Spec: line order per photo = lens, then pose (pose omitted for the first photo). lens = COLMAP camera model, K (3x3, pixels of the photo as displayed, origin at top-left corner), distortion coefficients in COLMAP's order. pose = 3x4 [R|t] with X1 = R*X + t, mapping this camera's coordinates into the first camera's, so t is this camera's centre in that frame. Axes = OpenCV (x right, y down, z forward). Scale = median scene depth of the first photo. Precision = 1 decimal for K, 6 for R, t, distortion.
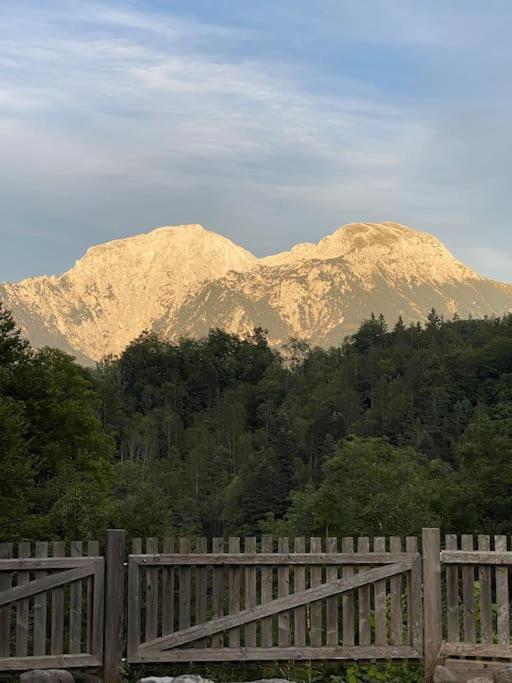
lens RADIAL K [[1183.7, 0, 256.0], [0, 1183.7, 341.5], [0, 0, 1]] dist [0.007353, 0.002458]
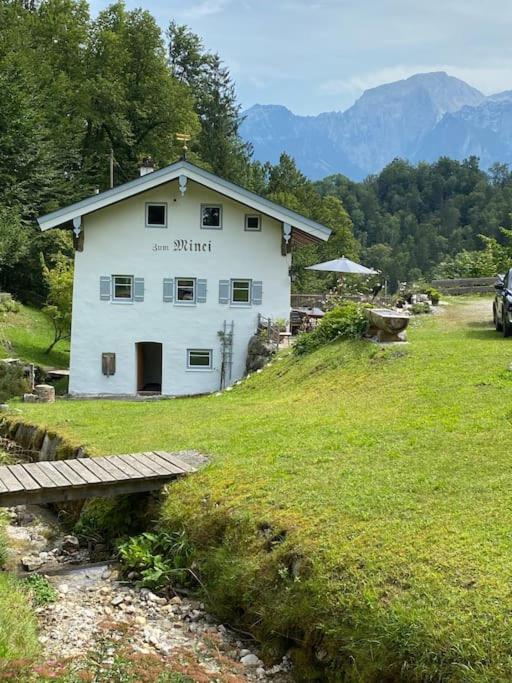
lens RADIAL K [[945.1, 0, 253.3], [0, 945.1, 339.9], [0, 0, 1]] dist [0.109025, -0.023068]
pose [[0.966446, 0.056007, -0.250690, 0.050118], [-0.001242, 0.976948, 0.213473, -0.042745], [0.256868, -0.205999, 0.944237, -0.265288]]
